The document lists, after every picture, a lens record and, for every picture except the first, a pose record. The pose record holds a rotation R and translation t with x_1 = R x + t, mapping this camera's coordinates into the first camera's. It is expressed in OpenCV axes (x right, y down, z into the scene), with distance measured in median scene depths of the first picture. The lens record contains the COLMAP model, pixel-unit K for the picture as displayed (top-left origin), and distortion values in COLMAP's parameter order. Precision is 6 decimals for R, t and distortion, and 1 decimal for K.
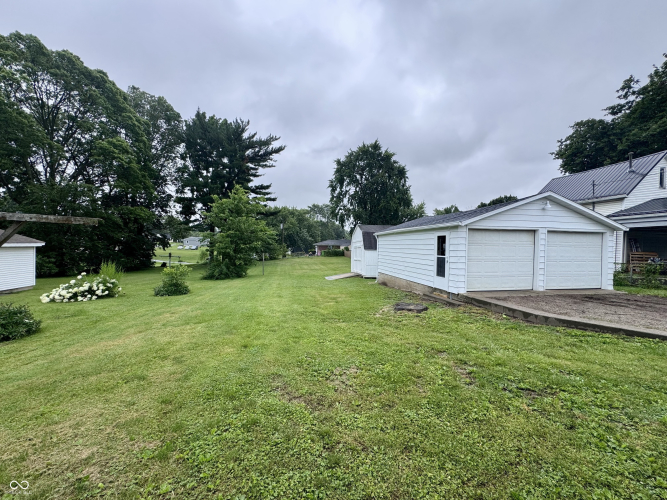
lens RADIAL K [[266.0, 0, 333.5], [0, 266.0, 250.0], [0, 0, 1]] dist [-0.003471, 0.000265]
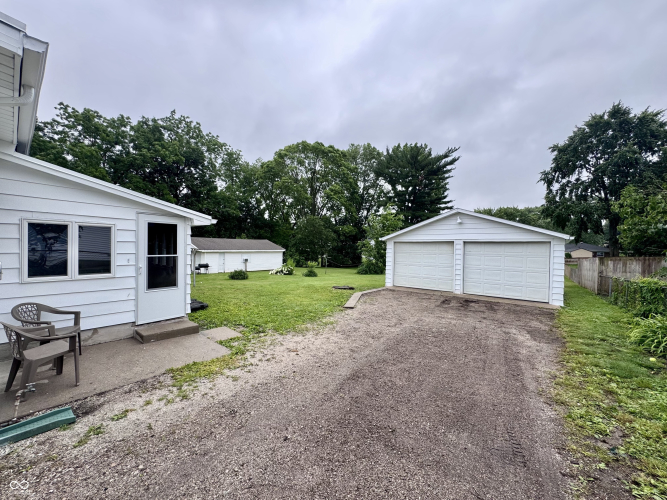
lens RADIAL K [[266.0, 0, 333.5], [0, 266.0, 250.0], [0, 0, 1]] dist [-0.003471, 0.000265]
pose [[0.646875, 0.004213, -0.762584, 0.297079], [-0.017447, 0.999805, -0.009276, -0.003724], [0.762396, 0.019305, 0.646822, -0.041912]]
